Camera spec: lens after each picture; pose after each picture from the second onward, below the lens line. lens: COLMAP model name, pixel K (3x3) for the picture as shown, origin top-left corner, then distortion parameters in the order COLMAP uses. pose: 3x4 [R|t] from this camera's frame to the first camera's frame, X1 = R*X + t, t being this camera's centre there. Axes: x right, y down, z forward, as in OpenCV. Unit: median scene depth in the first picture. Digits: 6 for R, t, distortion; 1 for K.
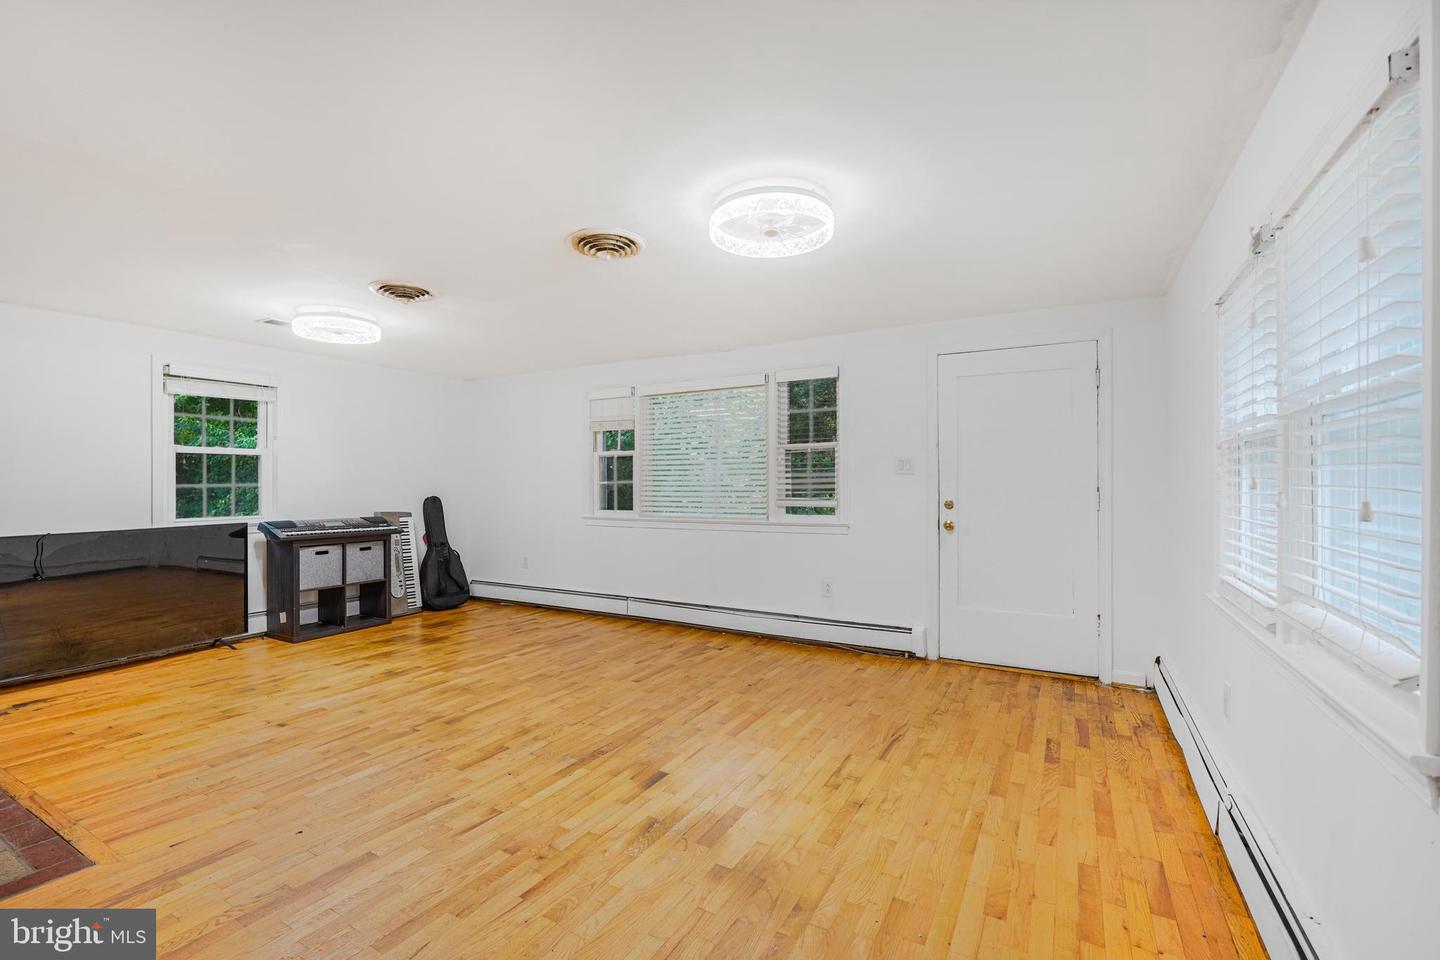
lens RADIAL K [[635.2, 0, 721.1], [0, 635.2, 482.3], [0, 0, 1]] dist [-0.018361, 0.004538]
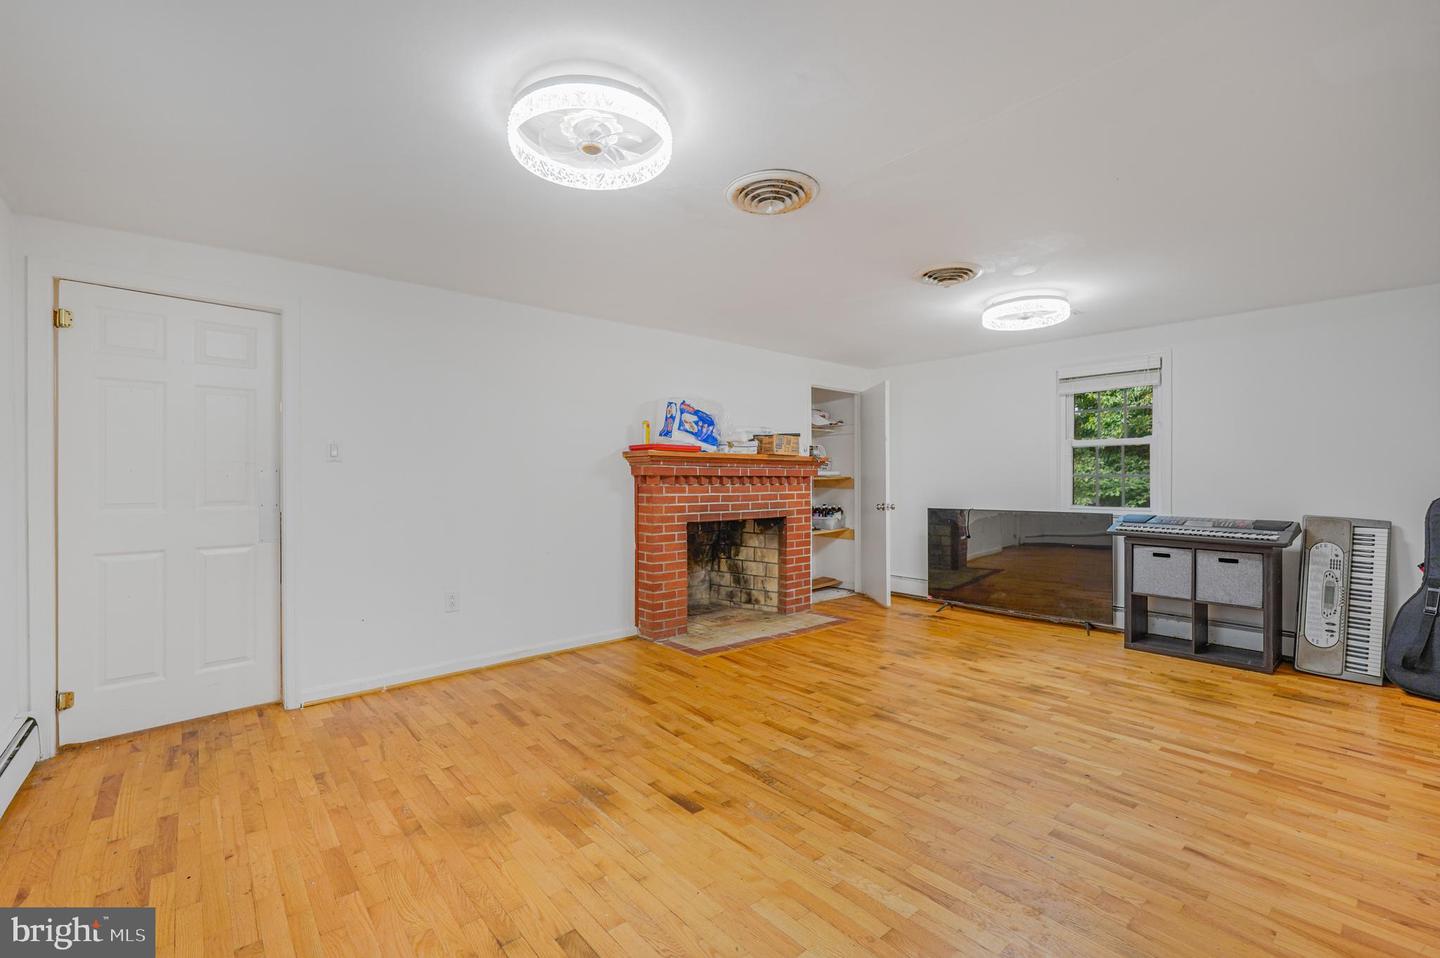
lens RADIAL K [[635.2, 0, 701.2], [0, 635.2, 479.9], [0, 0, 1]] dist [-0.018361, 0.004538]
pose [[-0.369386, 0.008782, -0.929234, 0.440956], [0.001436, 0.999960, 0.008880, 0.001260], [0.929275, 0.001946, -0.369384, 0.832162]]
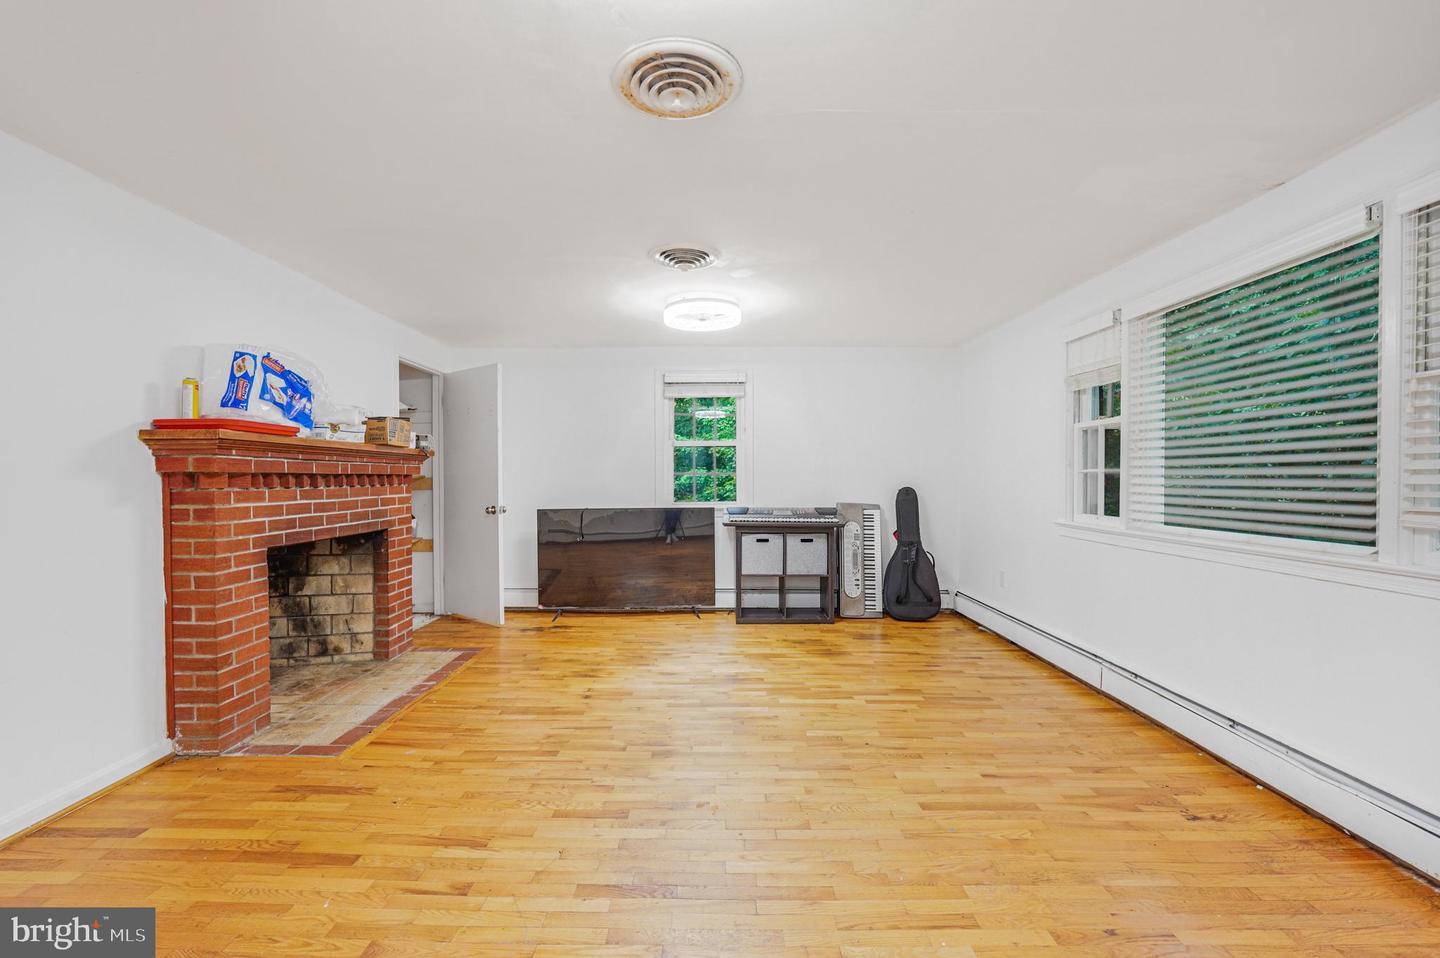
lens RADIAL K [[635.2, 0, 712.1], [0, 635.2, 484.7], [0, 0, 1]] dist [-0.018361, 0.004538]
pose [[0.478125, 0.015685, -0.878152, 0.257184], [0.000018, 0.999840, 0.017869, 0.003584], [0.878292, -0.008560, 0.478048, 0.497531]]
